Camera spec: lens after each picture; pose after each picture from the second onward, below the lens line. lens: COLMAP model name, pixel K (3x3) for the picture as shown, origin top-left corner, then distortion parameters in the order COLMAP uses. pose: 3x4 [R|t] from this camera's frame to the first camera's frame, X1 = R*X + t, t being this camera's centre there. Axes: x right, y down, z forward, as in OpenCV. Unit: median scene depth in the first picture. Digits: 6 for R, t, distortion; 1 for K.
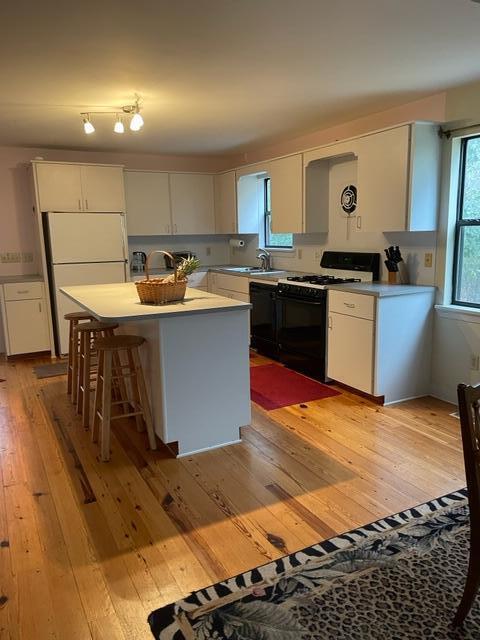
lens RADIAL K [[480.1, 0, 240.0], [0, 480.1, 320.0], [0, 0, 1]] dist [-0.002517, -0.004098]
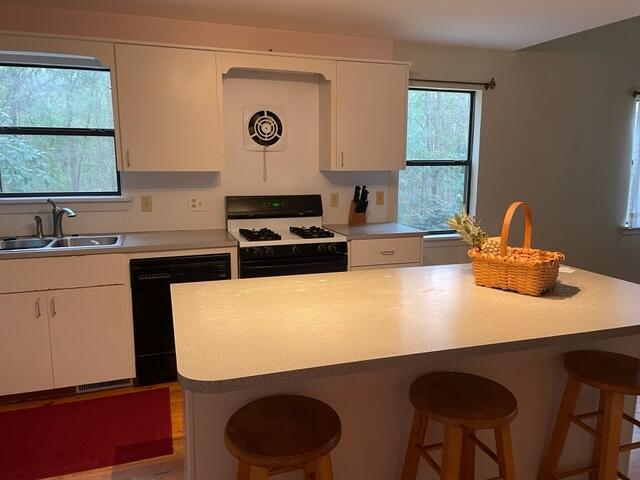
lens RADIAL K [[480.1, 0, 320.0], [0, 480.1, 240.0], [0, 0, 1]] dist [-0.002517, -0.004098]
pose [[0.173825, -0.129133, 0.976273, -0.551858], [0.171546, 0.980179, 0.099106, -0.137220], [-0.969720, 0.150249, 0.192532, 0.800919]]
